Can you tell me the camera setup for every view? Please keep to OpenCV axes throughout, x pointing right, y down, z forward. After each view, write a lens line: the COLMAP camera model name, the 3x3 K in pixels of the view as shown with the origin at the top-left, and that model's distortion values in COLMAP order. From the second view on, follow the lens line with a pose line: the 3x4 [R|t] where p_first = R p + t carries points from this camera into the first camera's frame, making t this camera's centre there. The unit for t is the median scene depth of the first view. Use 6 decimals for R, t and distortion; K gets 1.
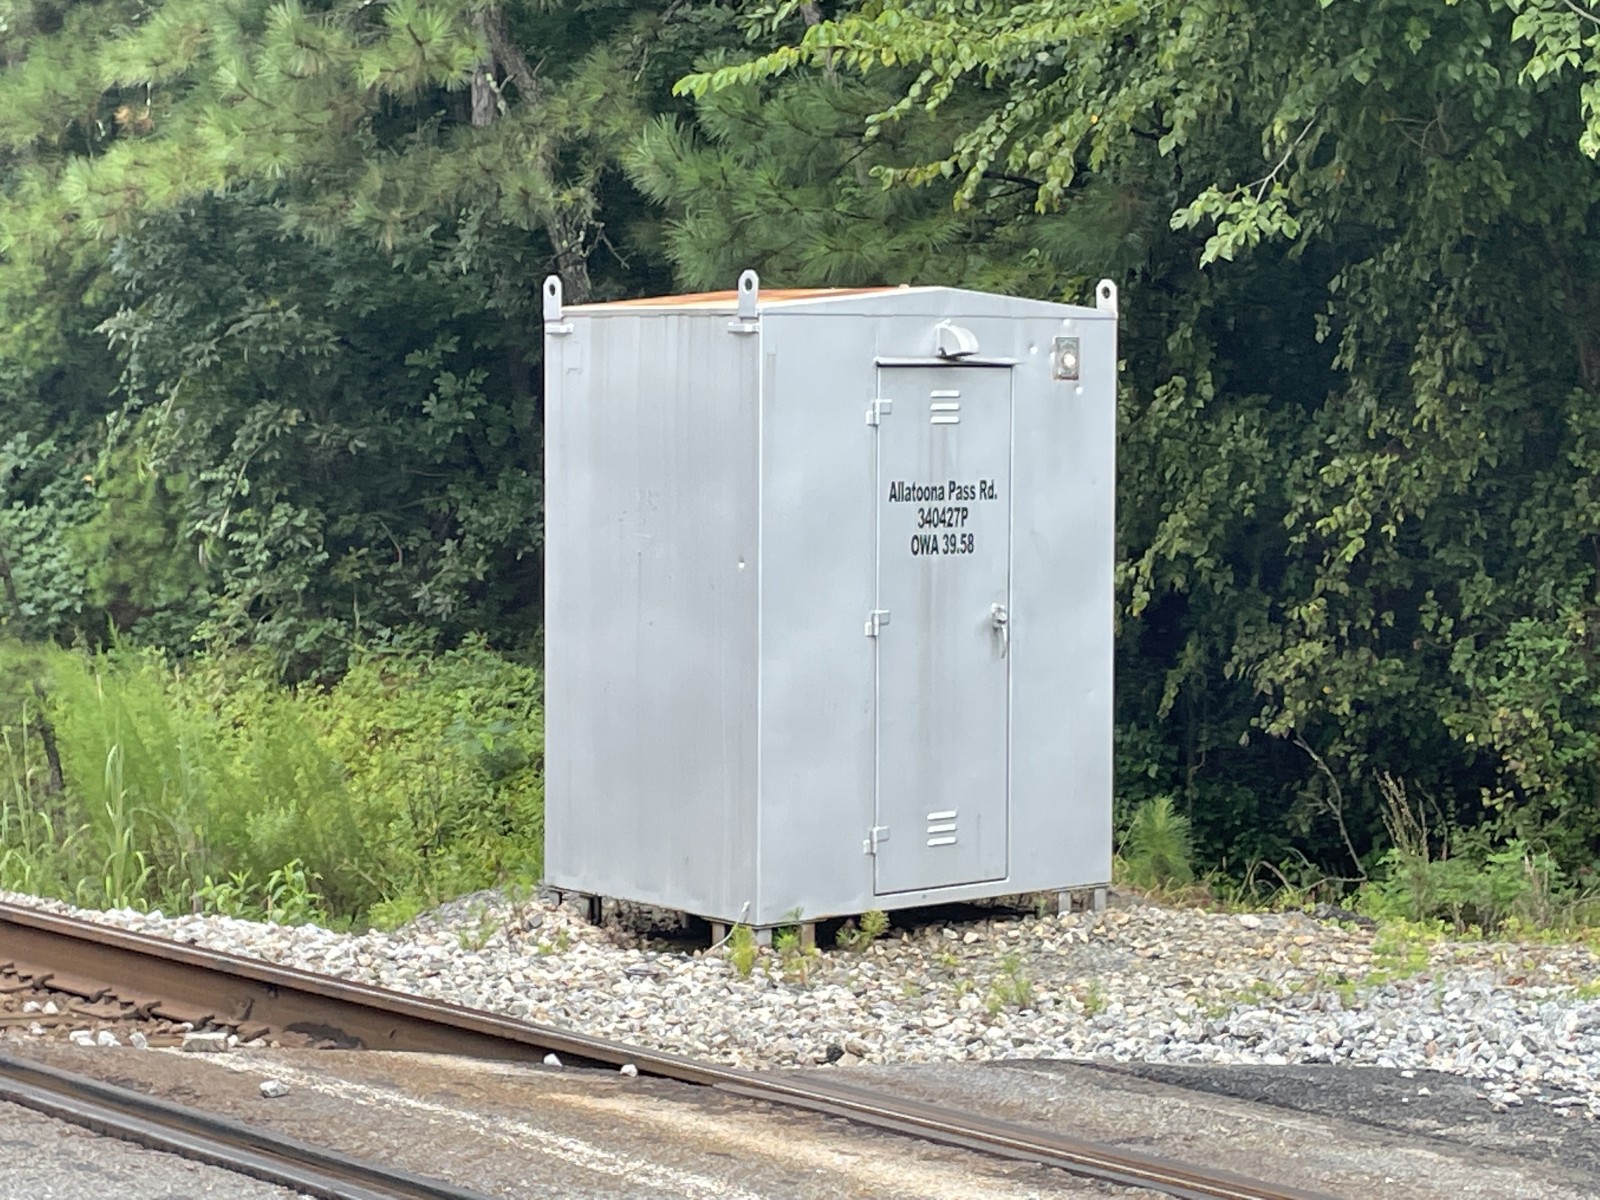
lens RADIAL K [[3581.8, 0, 805.8], [0, 3581.8, 606.2], [0, 0, 1]] dist [0.366252, 0.000000]
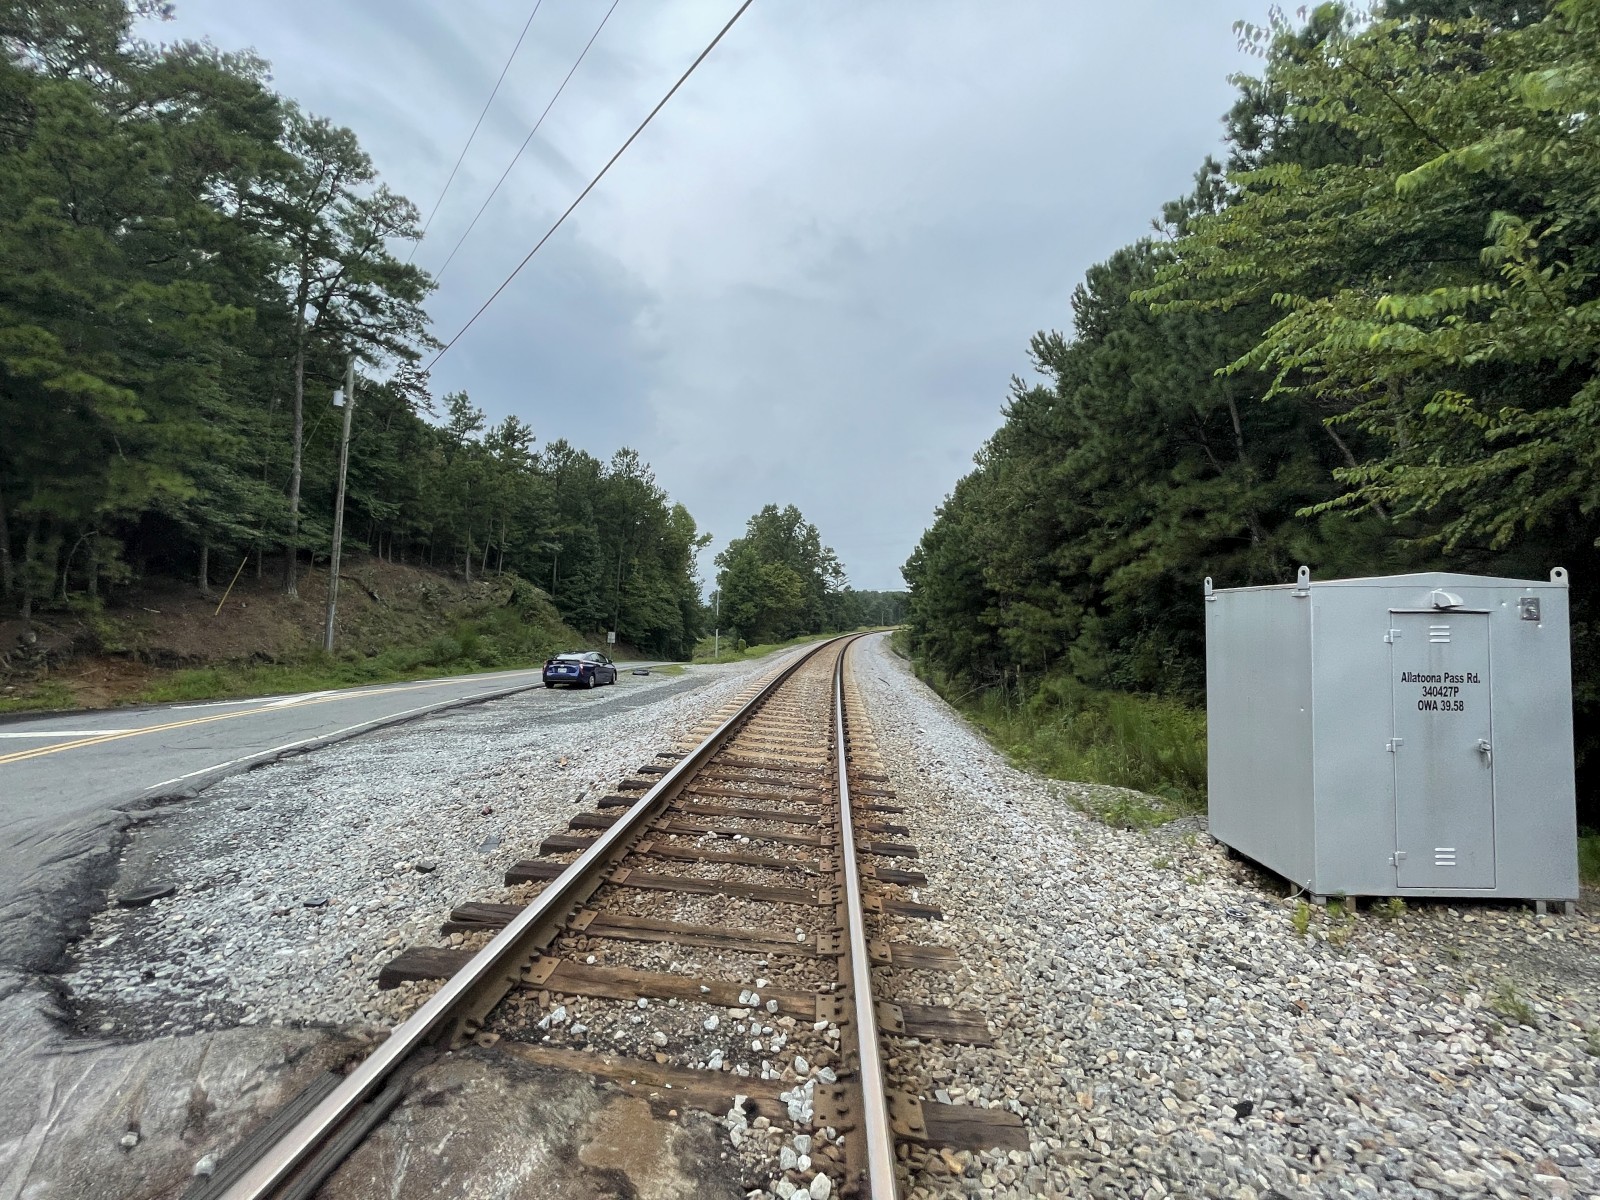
lens RADIAL K [[645.1, 0, 806.5], [0, 645.1, 596.8], [0, 0, 1]] dist [-0.003882, 0.000864]
pose [[0.737767, -0.023002, -0.674664, 0.021106], [-0.047385, 0.995189, -0.085747, -0.029045], [0.673391, 0.095231, 0.733127, 0.507861]]
